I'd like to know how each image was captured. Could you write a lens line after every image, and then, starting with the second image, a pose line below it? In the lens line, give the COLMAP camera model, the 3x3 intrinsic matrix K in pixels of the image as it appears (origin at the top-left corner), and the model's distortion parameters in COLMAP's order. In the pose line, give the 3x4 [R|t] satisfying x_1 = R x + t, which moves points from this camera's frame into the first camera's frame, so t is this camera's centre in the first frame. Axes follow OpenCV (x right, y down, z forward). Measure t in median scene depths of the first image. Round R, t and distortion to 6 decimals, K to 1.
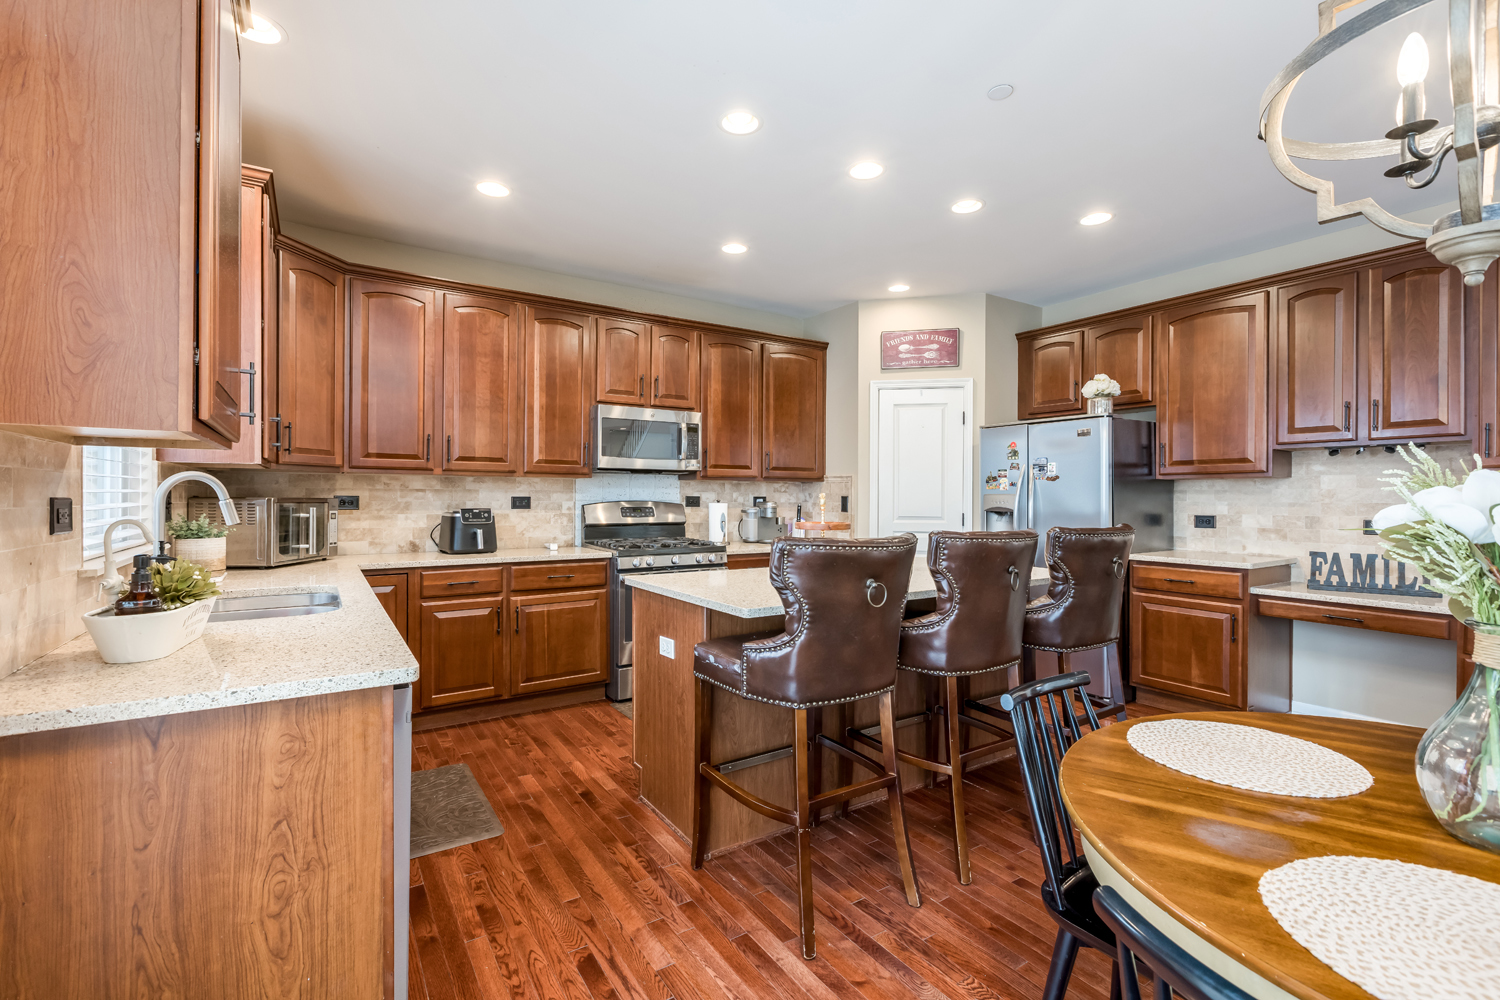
lens RADIAL K [[664.6, 0, 750.0], [0, 664.6, 496.5], [0, 0, 1]] dist [0.001466, -0.000142]
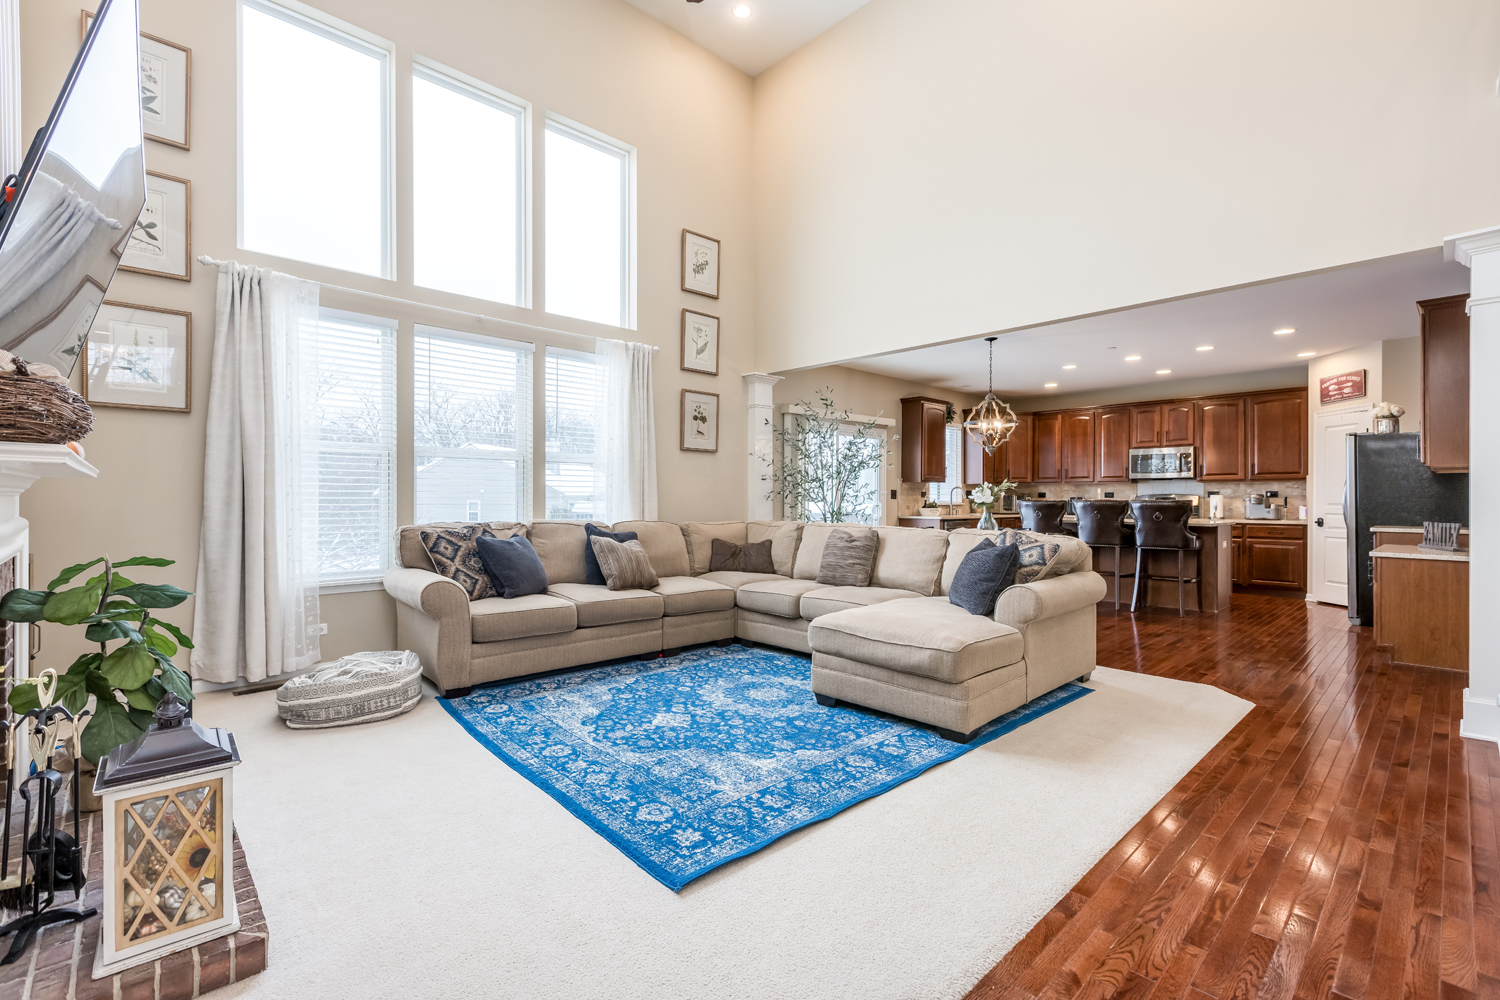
lens RADIAL K [[664.6, 0, 746.0], [0, 664.6, 495.2], [0, 0, 1]] dist [0.001466, -0.000142]
pose [[0.161979, -0.007945, -0.986762, 1.469808], [-0.000881, 0.999966, -0.008196, 0.025339], [0.986794, 0.002197, 0.161967, -0.507532]]
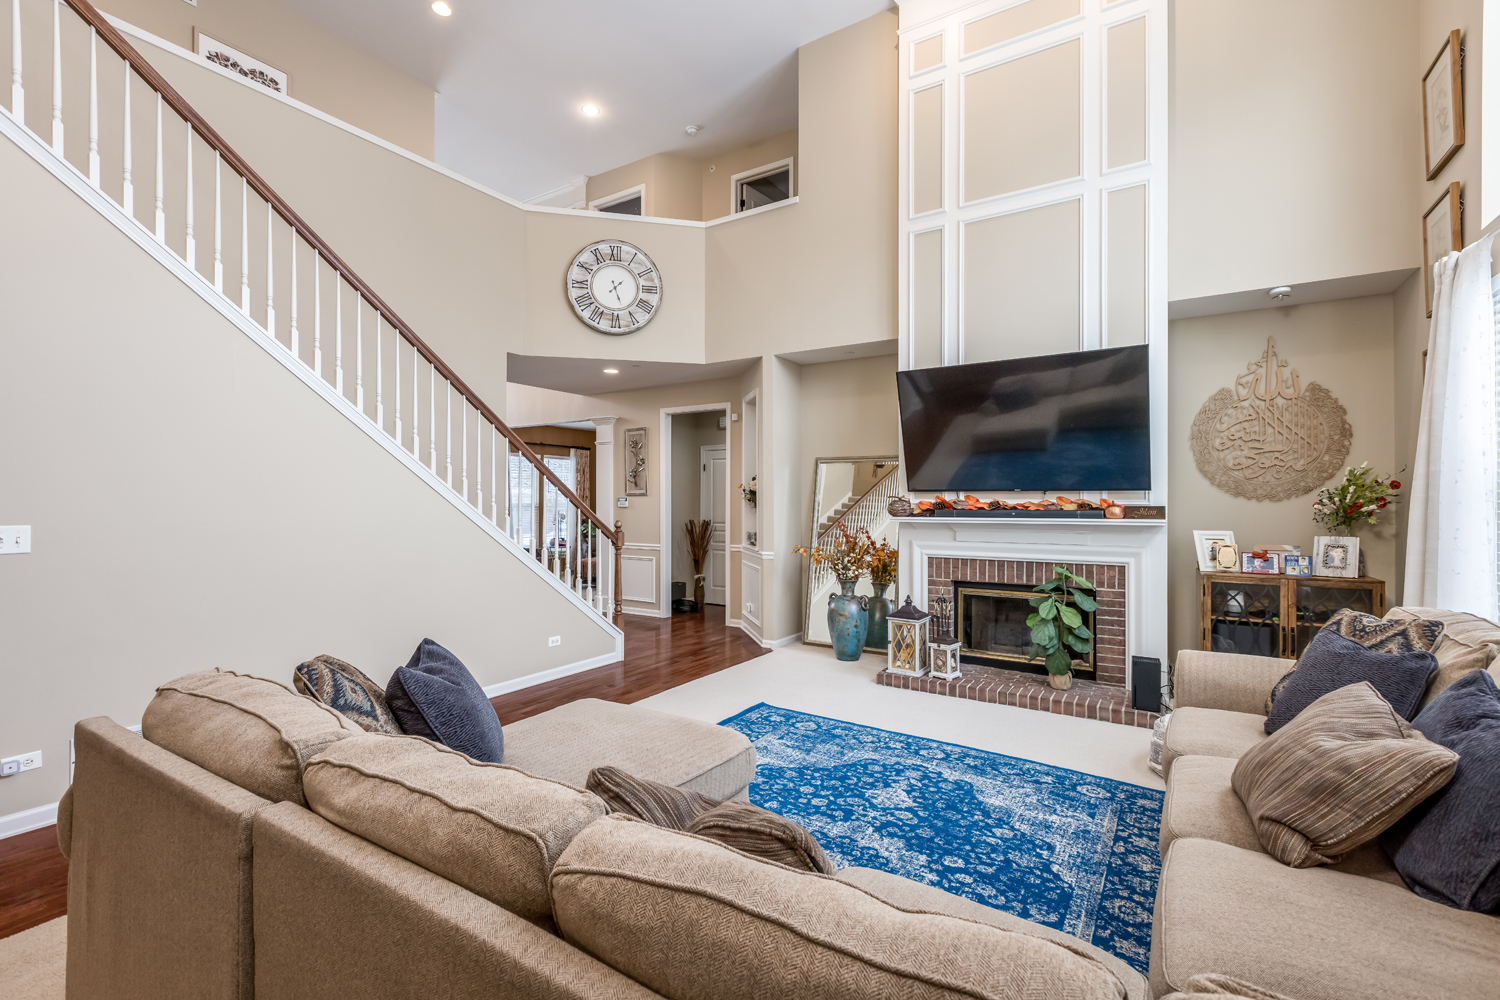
lens RADIAL K [[664.6, 0, 748.7], [0, 664.6, 498.6], [0, 0, 1]] dist [0.001466, -0.000142]
pose [[-0.403416, -0.004082, 0.915007, 0.250387], [-0.004769, 0.999986, 0.002359, -0.027390], [-0.915004, -0.003413, -0.403430, -0.096541]]
